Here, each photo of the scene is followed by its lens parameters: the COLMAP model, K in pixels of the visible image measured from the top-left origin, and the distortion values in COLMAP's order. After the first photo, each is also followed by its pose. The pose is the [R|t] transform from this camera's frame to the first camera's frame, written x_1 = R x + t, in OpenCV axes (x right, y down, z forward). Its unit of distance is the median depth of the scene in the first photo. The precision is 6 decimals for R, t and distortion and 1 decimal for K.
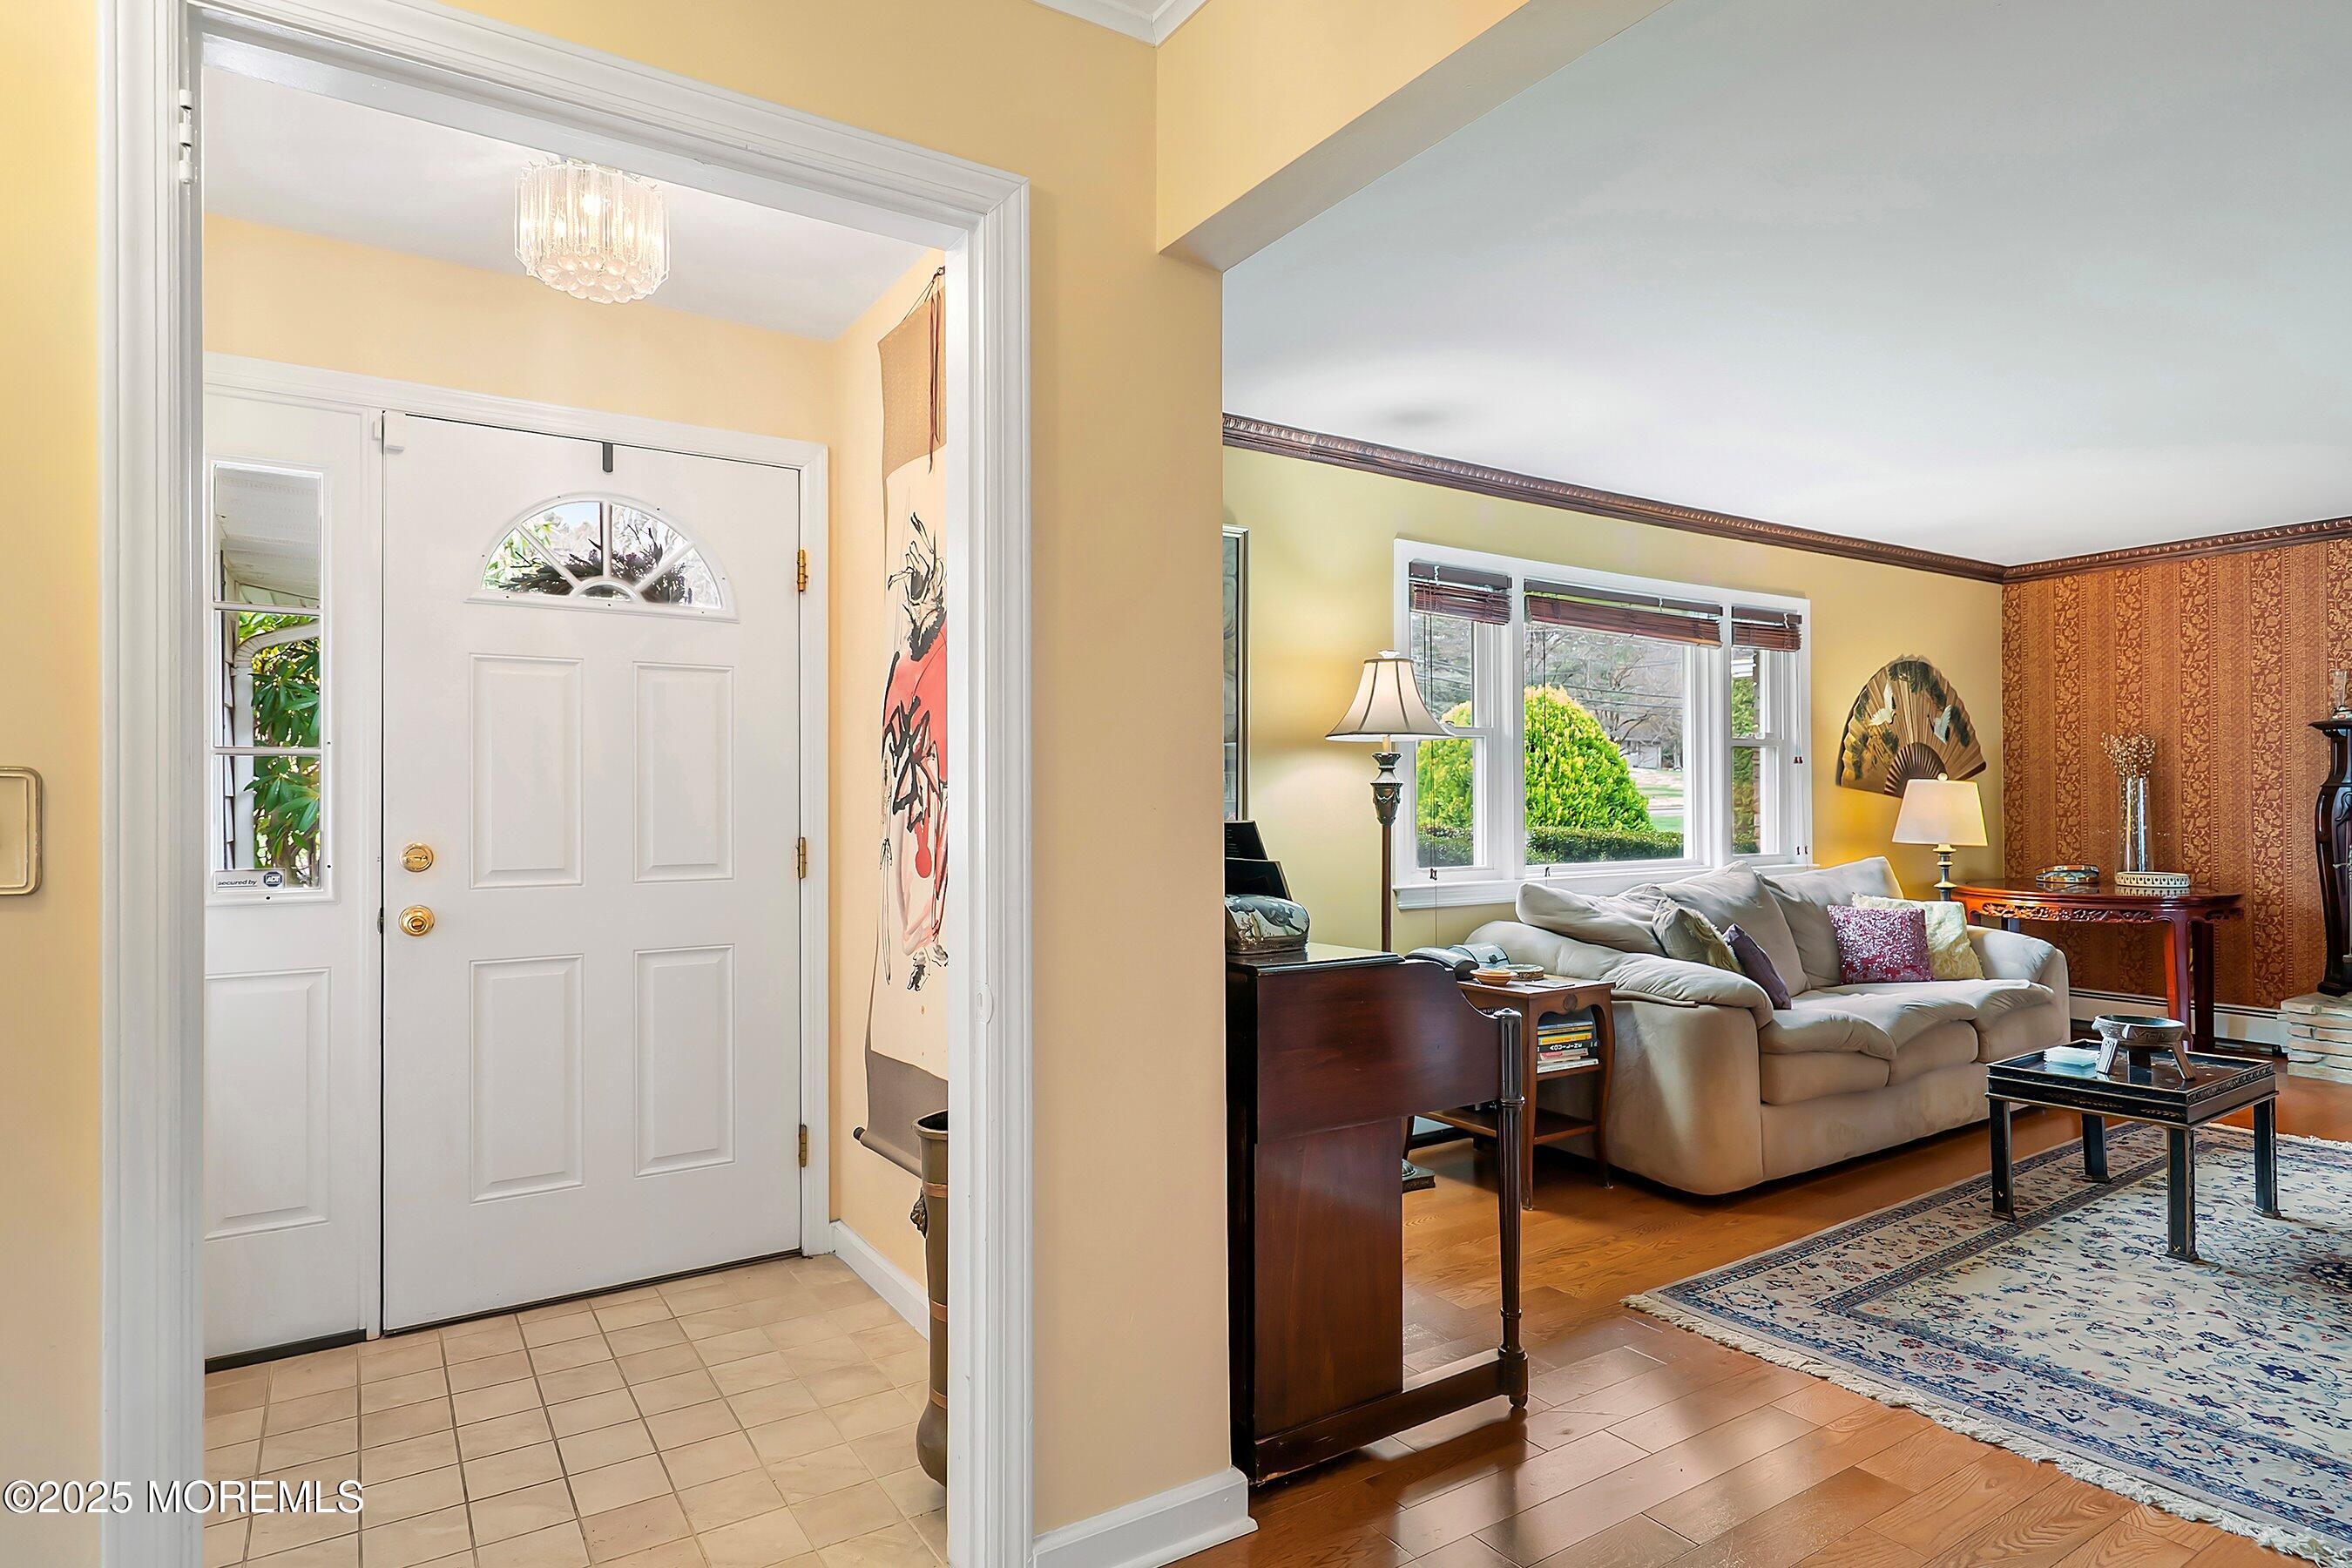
lens RADIAL K [[1268.3, 0, 1179.7], [0, 1268.3, 789.1], [0, 0, 1]] dist [0.014710, -0.000171]
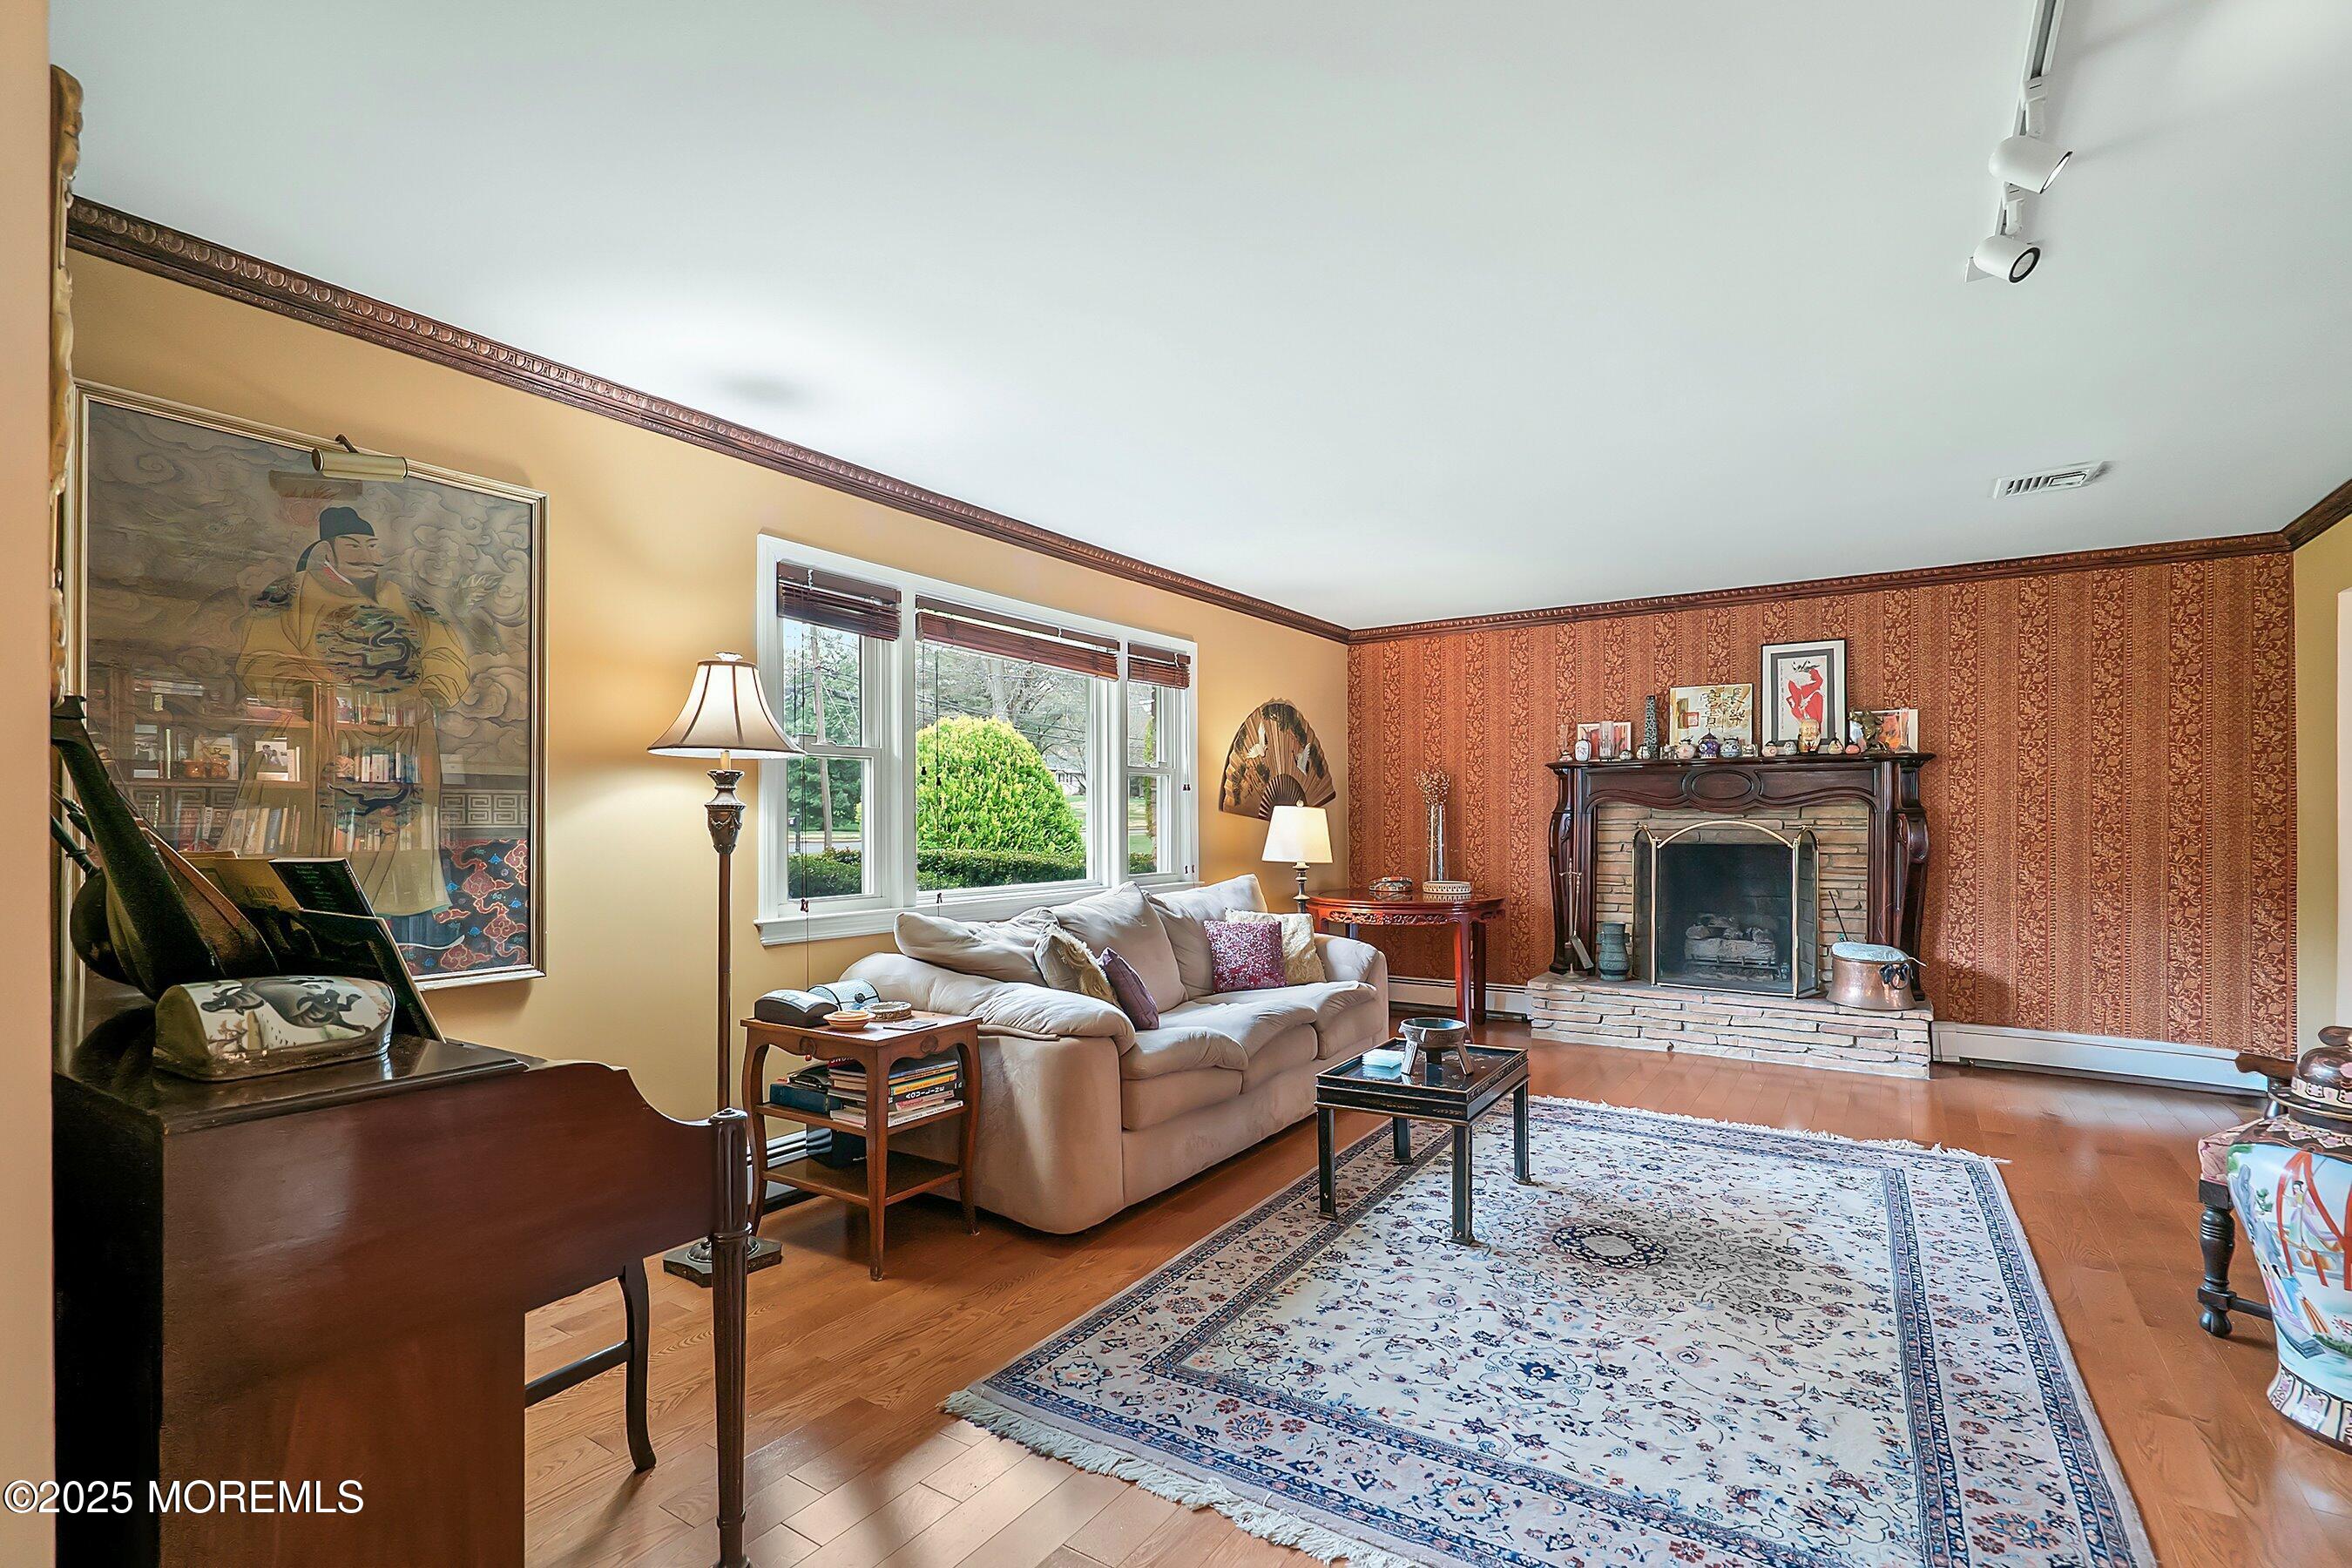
lens RADIAL K [[1079.3, 0, 1173.2], [0, 1079.3, 823.3], [0, 0, 1]] dist [-0.005703, 0.002119]
pose [[0.921557, -0.000861, 0.388242, 0.157404], [-0.002705, 0.999959, 0.008636, 0.000173], [-0.388233, -0.009009, 0.921517, 0.200189]]
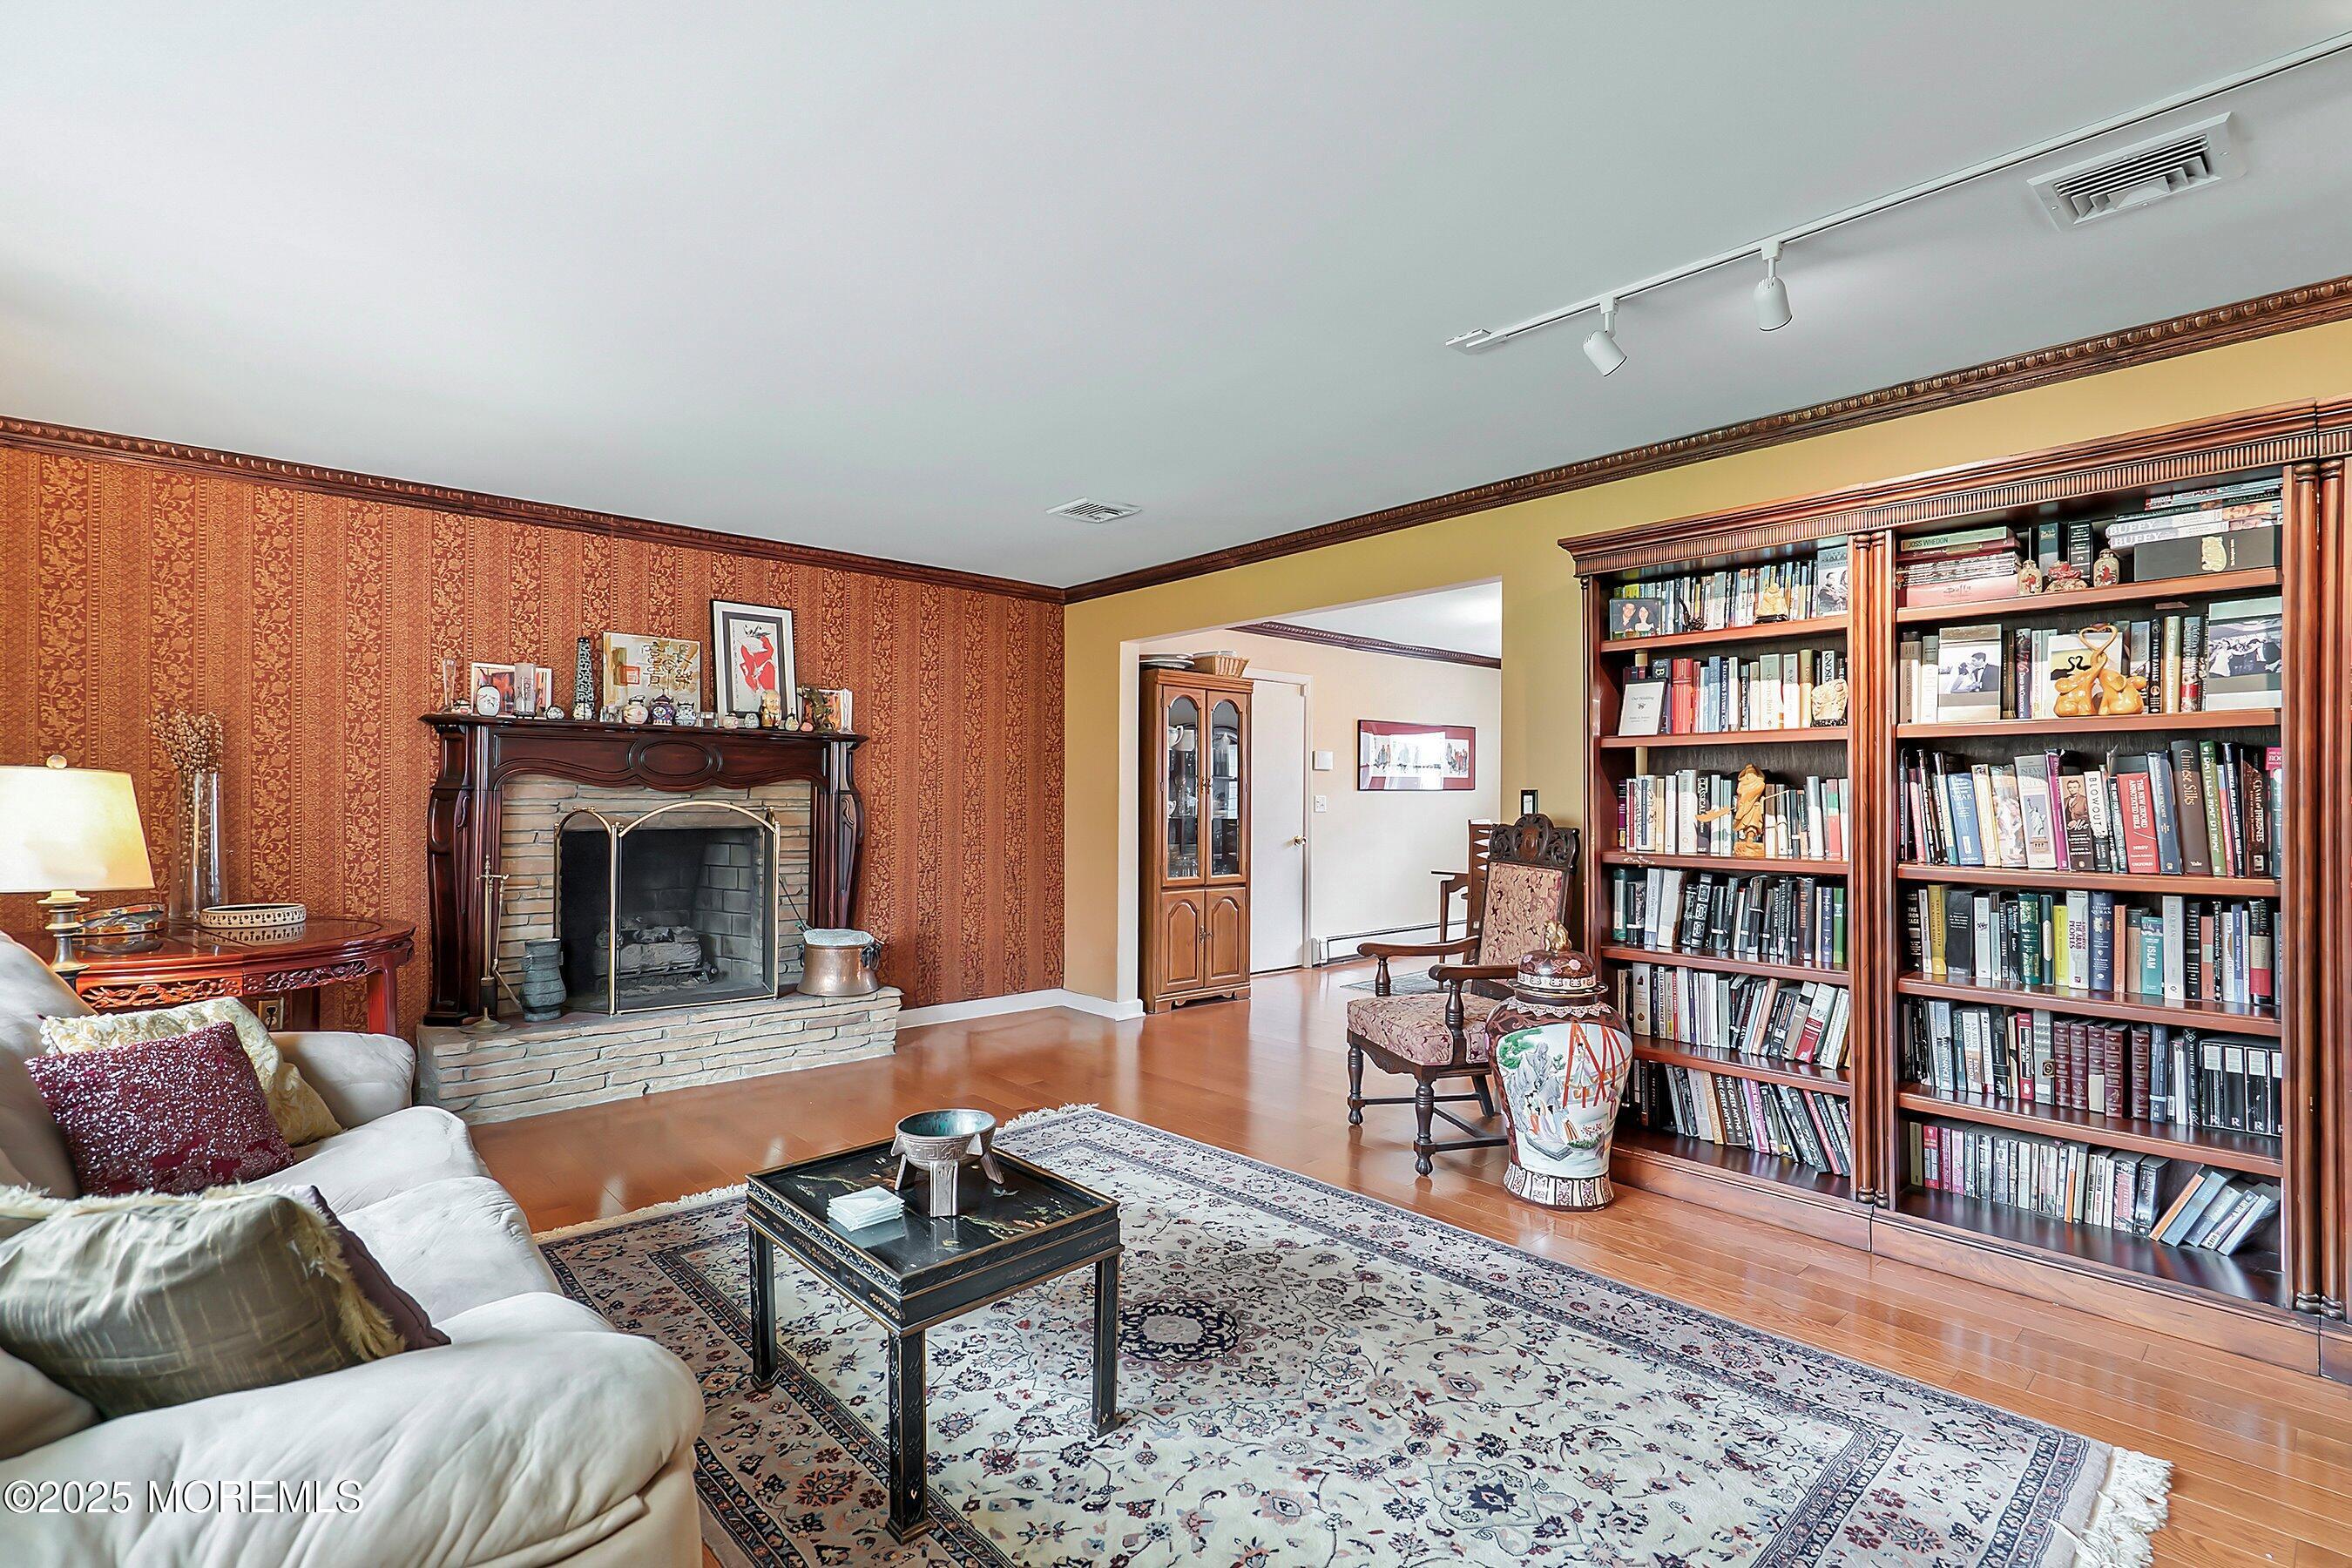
lens RADIAL K [[1079.3, 0, 1173.9], [0, 1079.3, 793.1], [0, 0, 1]] dist [-0.005703, 0.002119]
pose [[-0.146662, 0.008458, 0.989151, 0.126859], [-0.009935, 0.999900, -0.010023, 0.004534], [-0.989137, -0.011297, -0.146563, 0.848601]]
